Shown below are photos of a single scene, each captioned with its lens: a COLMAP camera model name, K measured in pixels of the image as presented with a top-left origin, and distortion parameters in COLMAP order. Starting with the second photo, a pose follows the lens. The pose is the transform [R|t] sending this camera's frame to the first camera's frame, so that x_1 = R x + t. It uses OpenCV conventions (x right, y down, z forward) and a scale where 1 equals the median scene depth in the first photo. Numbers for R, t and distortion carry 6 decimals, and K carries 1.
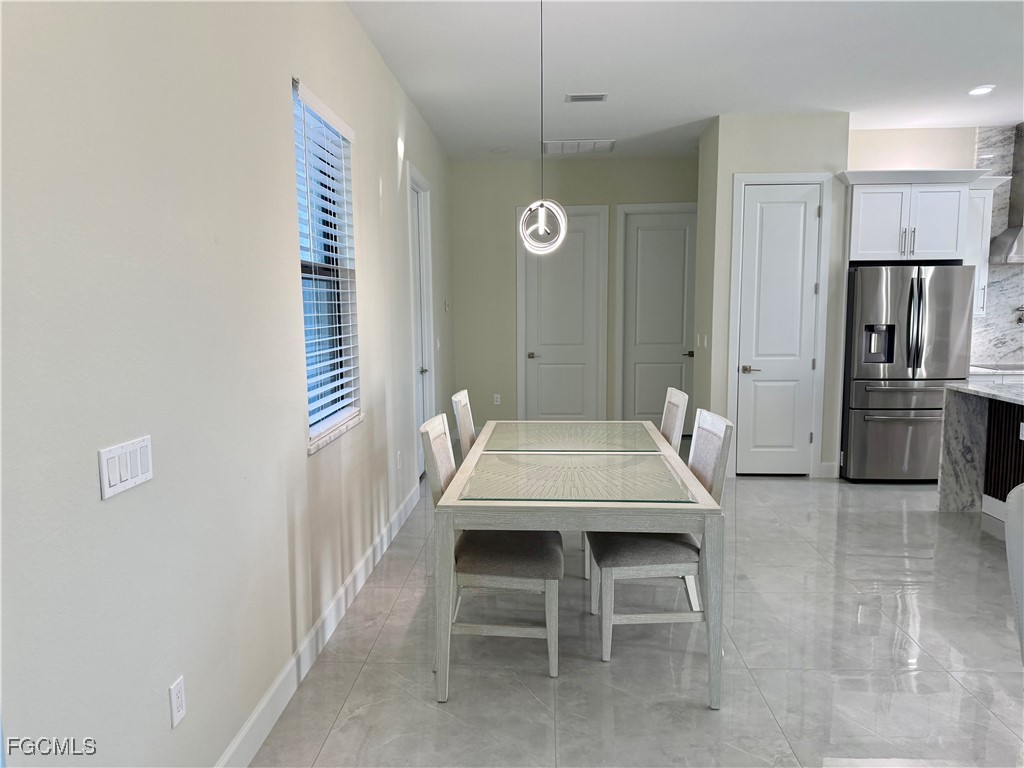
lens RADIAL K [[720.8, 0, 525.3], [0, 720.8, 390.0], [0, 0, 1]] dist [0.050881, -0.064995]
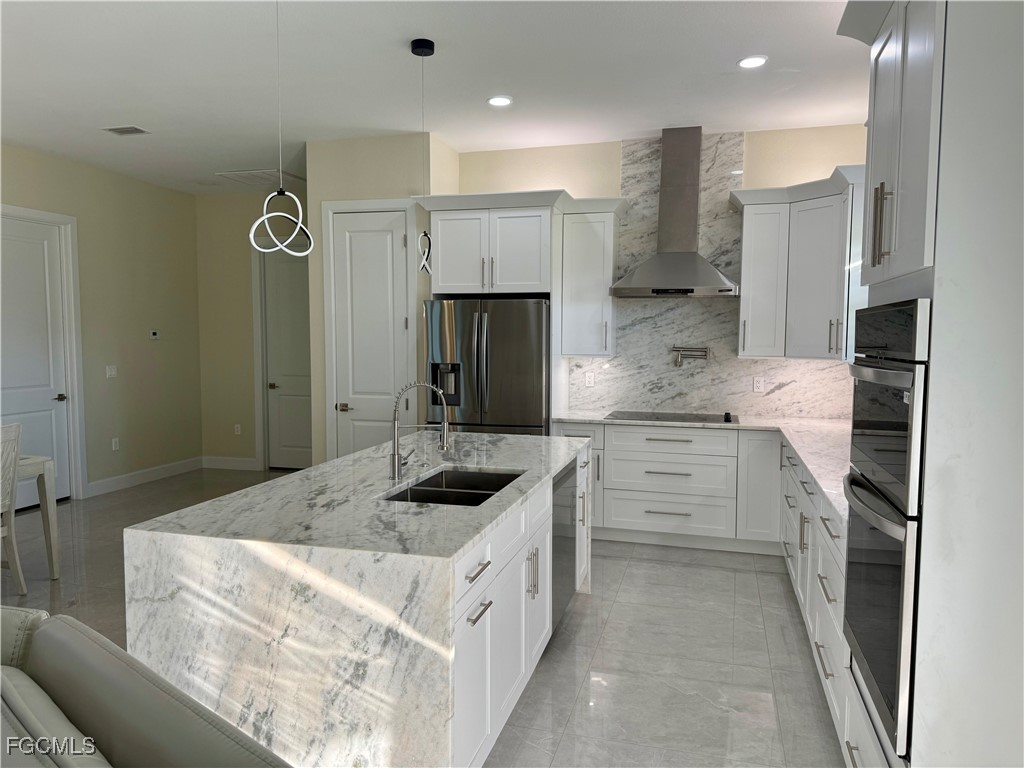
lens RADIAL K [[720.8, 0, 514.4], [0, 720.8, 391.6], [0, 0, 1]] dist [0.050881, -0.064995]
pose [[0.972052, 0.030883, -0.232727, 0.762065], [-0.039421, 0.998706, -0.032124, -0.028528], [0.231434, 0.040401, 0.972011, 0.142202]]
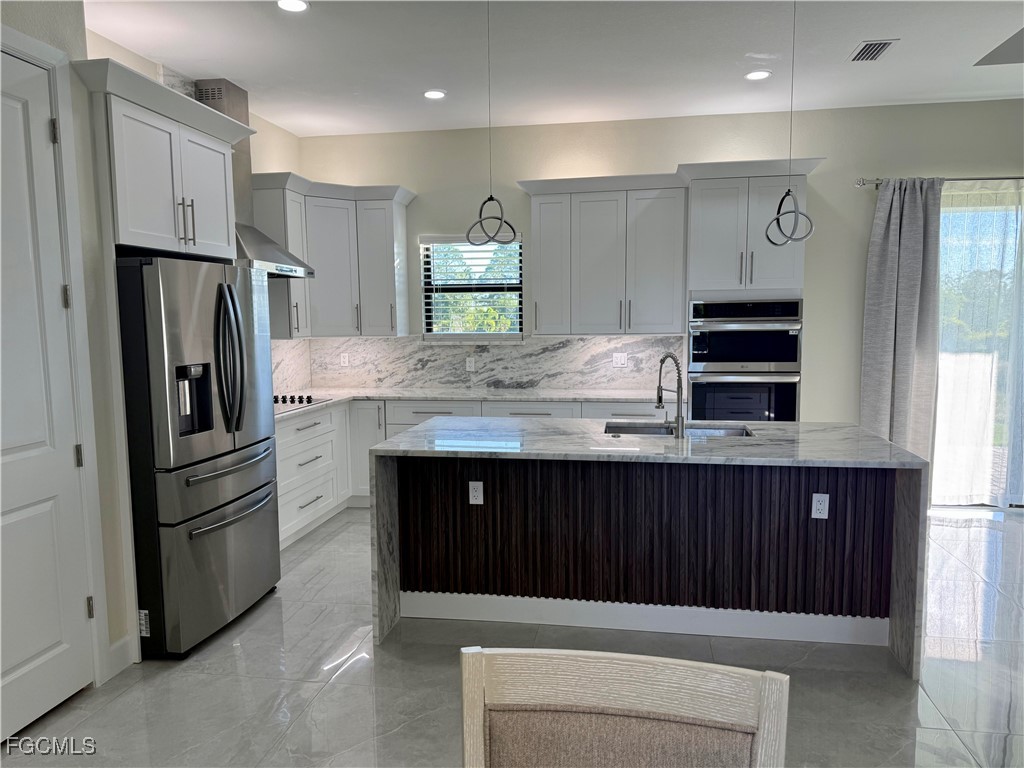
lens RADIAL K [[720.8, 0, 509.0], [0, 720.8, 391.2], [0, 0, 1]] dist [0.050881, -0.064995]
pose [[0.134754, -0.096412, 0.986177, -0.029086], [0.131196, 0.988229, 0.078685, -0.079690], [-0.982155, 0.118779, 0.145817, 0.667146]]
